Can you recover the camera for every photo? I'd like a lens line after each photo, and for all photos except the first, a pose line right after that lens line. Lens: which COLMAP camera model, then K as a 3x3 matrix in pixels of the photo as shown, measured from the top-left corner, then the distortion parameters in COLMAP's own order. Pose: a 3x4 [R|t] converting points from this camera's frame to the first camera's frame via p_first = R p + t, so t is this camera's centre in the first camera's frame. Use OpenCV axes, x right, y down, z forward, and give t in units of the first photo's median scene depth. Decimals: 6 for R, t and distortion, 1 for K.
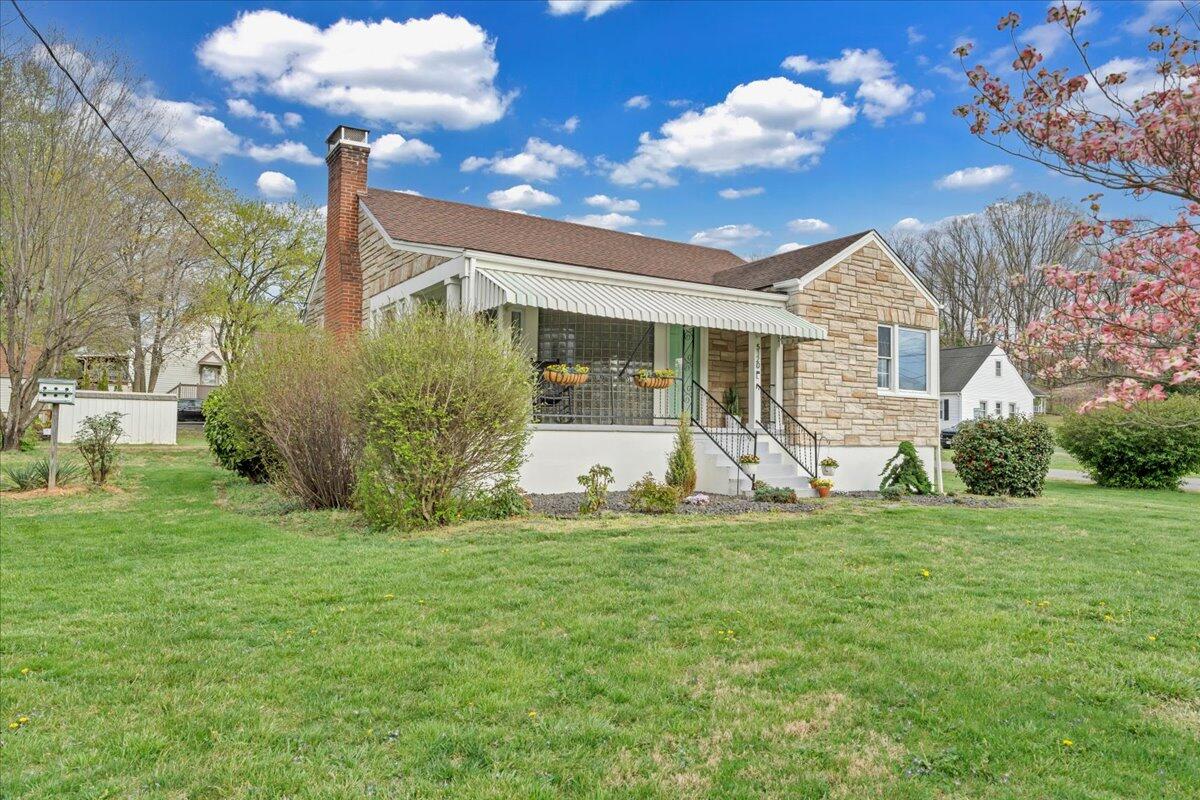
lens RADIAL K [[866.1, 0, 602.1], [0, 866.1, 401.7], [0, 0, 1]] dist [0.001983, 0.002670]
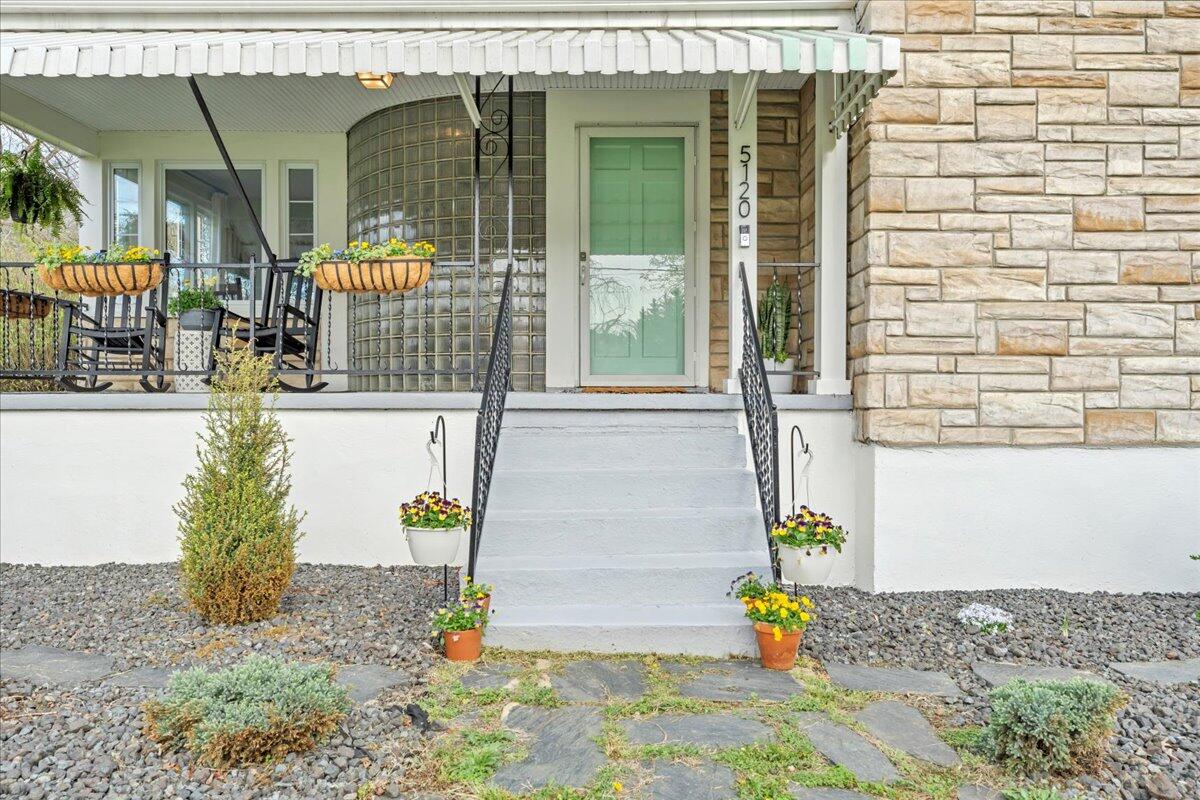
lens RADIAL K [[842.1, 0, 599.3], [0, 842.1, 405.9], [0, 0, 1]] dist [0.007307, 0.000074]
pose [[0.834199, -0.009688, -0.551378, 0.308355], [0.033585, 0.998882, 0.033261, 0.022225], [0.550440, -0.046265, 0.833592, 0.673826]]
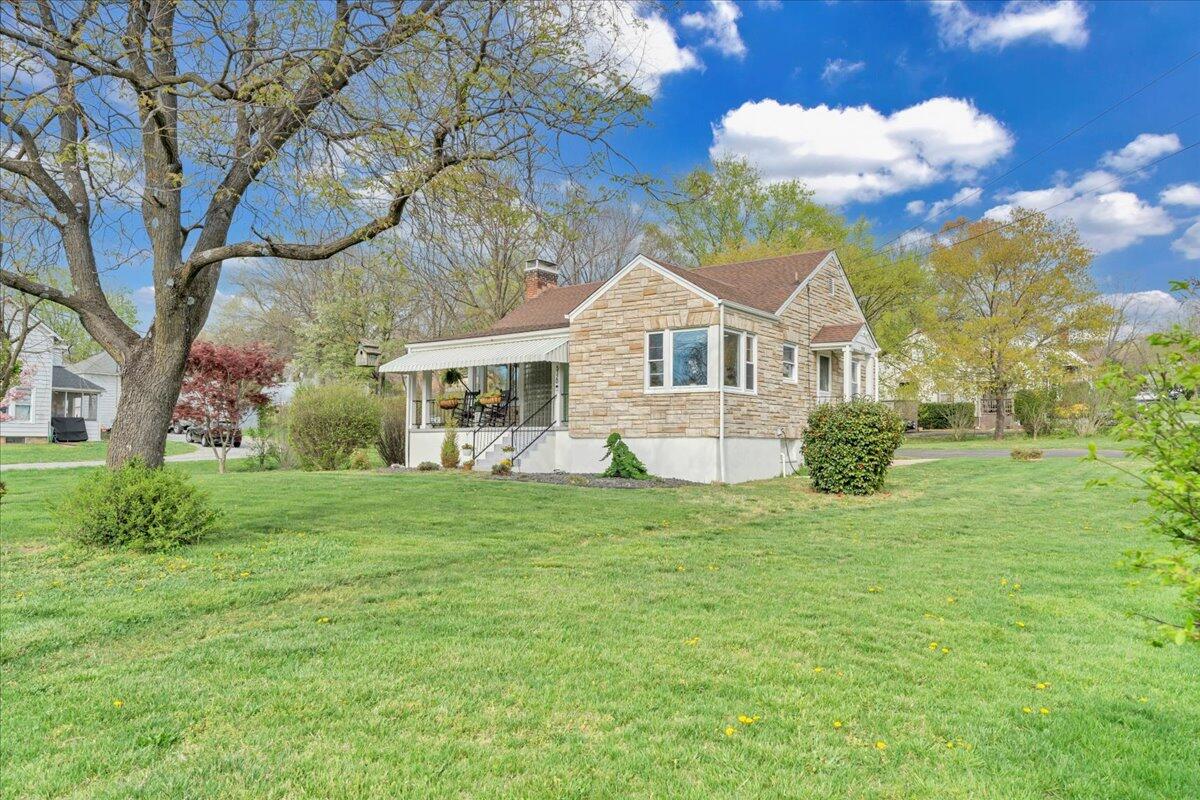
lens RADIAL K [[842.1, 0, 601.6], [0, 842.1, 399.2], [0, 0, 1]] dist [0.007307, 0.000074]
pose [[0.354059, -0.061448, -0.933202, 1.437341], [0.049292, 0.997678, -0.046991, 0.052938], [0.933923, -0.029362, 0.356265, 0.571984]]
